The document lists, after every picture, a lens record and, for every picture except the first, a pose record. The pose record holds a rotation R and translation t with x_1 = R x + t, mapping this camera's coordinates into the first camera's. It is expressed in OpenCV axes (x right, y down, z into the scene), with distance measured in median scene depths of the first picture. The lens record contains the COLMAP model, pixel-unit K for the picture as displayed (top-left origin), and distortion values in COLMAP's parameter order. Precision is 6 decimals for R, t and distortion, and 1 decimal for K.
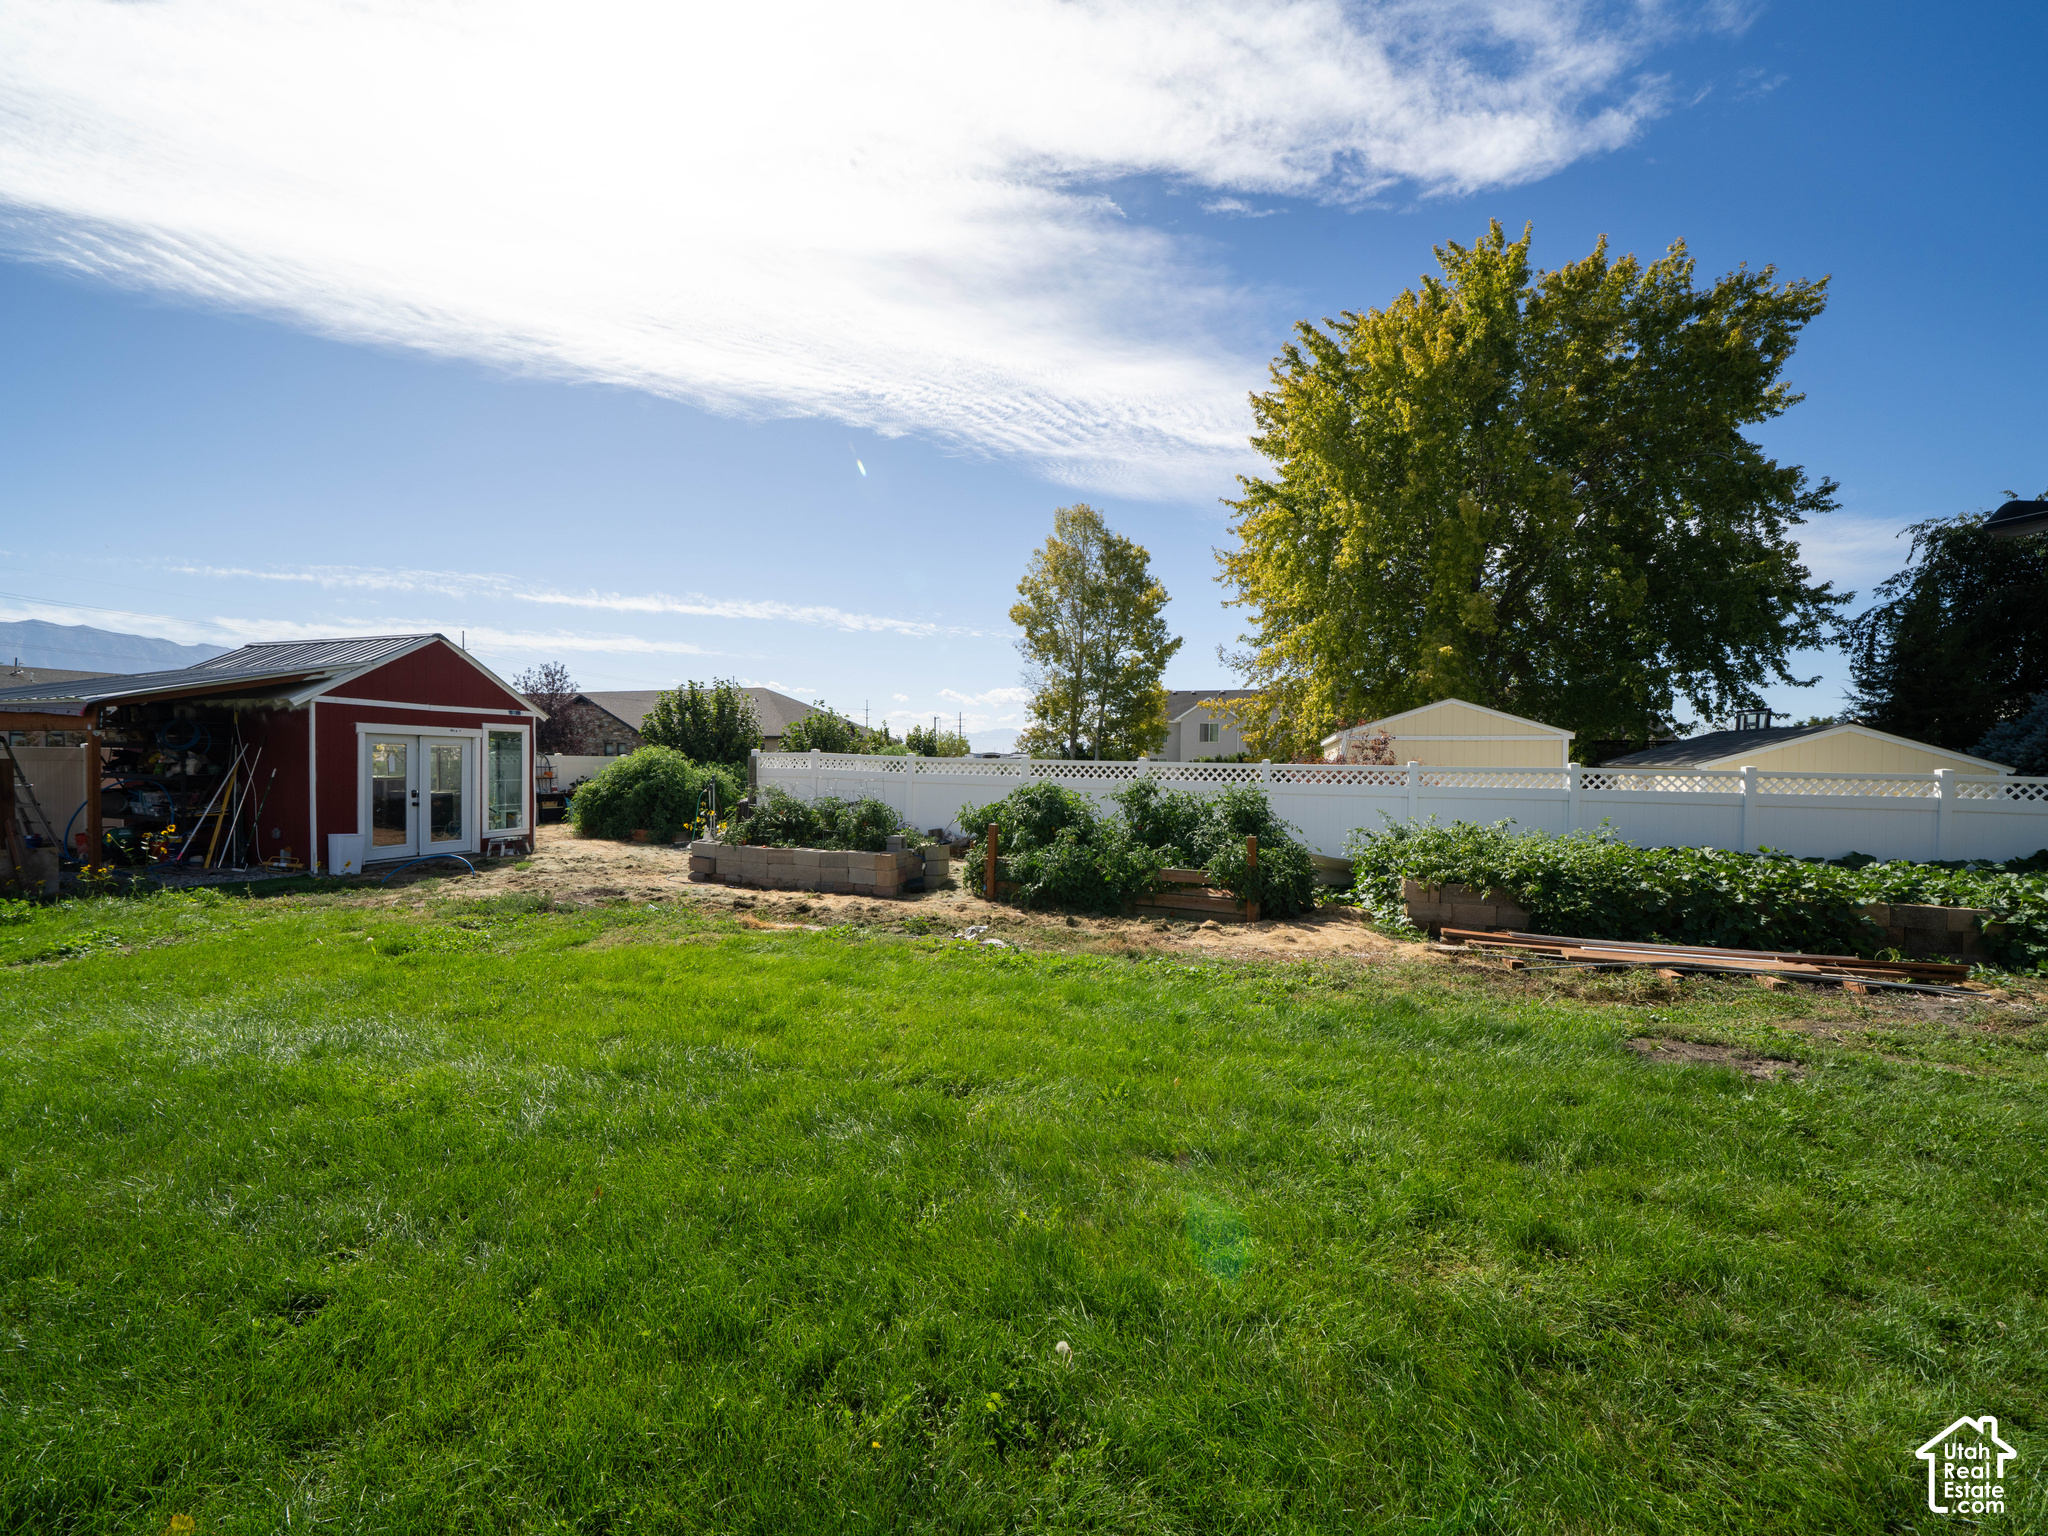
lens RADIAL K [[820.5, 0, 1024.0], [0, 820.5, 768.0], [0, 0, 1]] dist [0.000259, 0.000031]
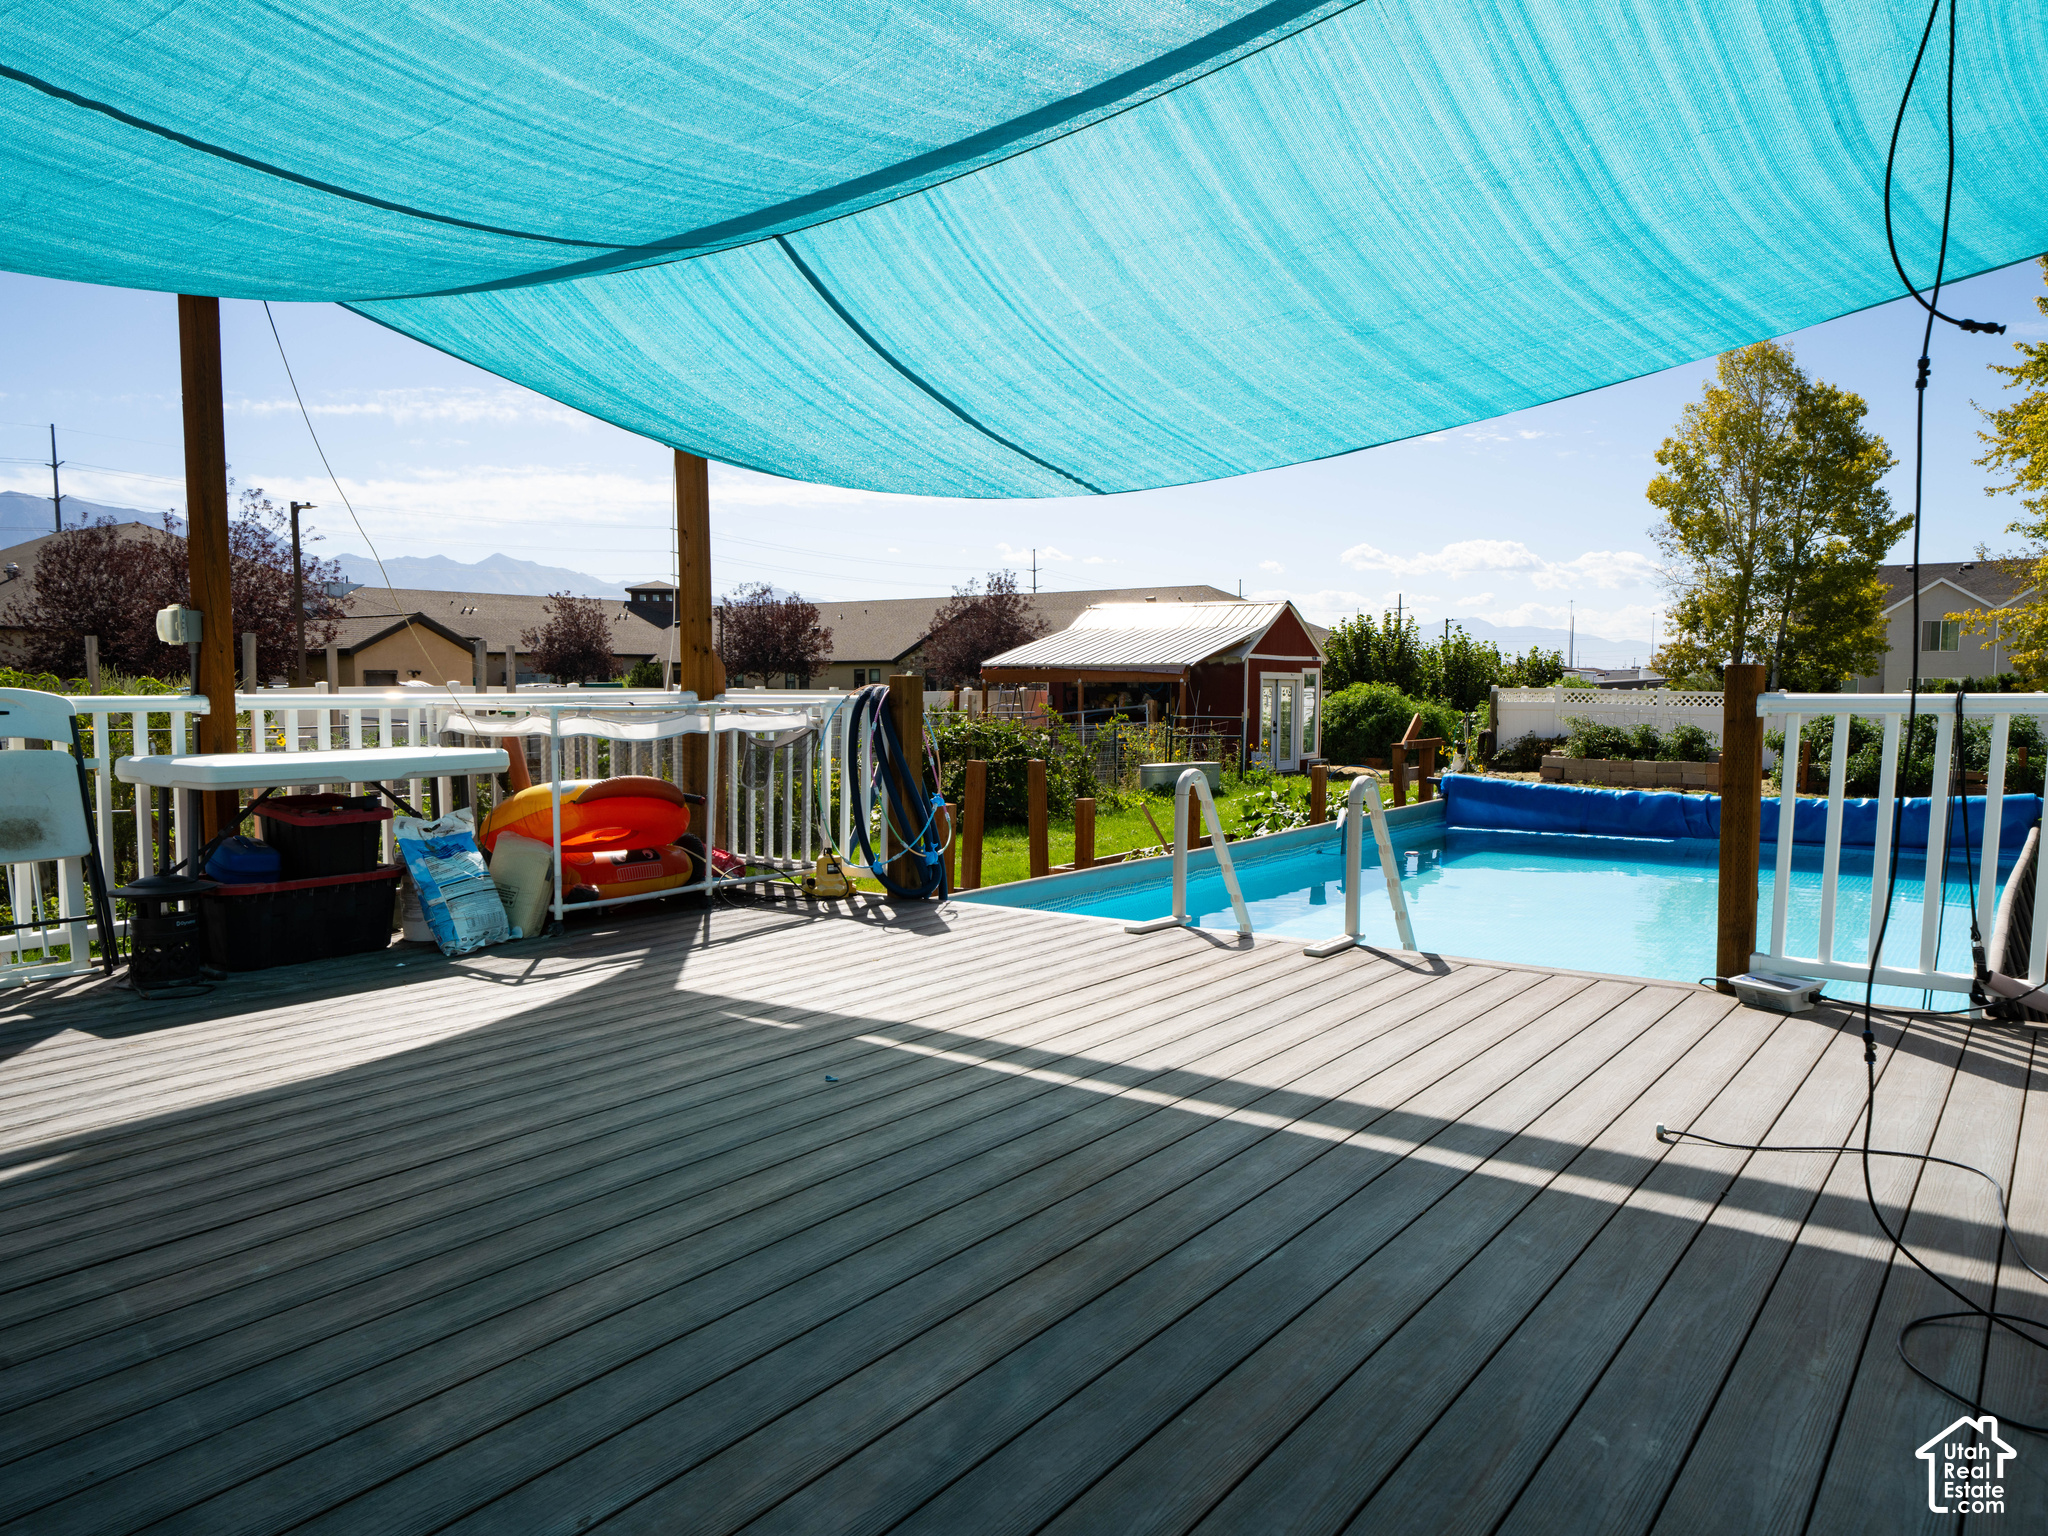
lens RADIAL K [[1374.8, 0, 1023.4], [0, 1374.8, 781.9], [0, 0, 1]] dist [0.004866, 0.002662]
pose [[0.937771, 0.014492, -0.346952, -0.116956], [0.007122, 0.998116, 0.060941, -0.004214], [0.347182, -0.059619, 0.935901, -0.417750]]
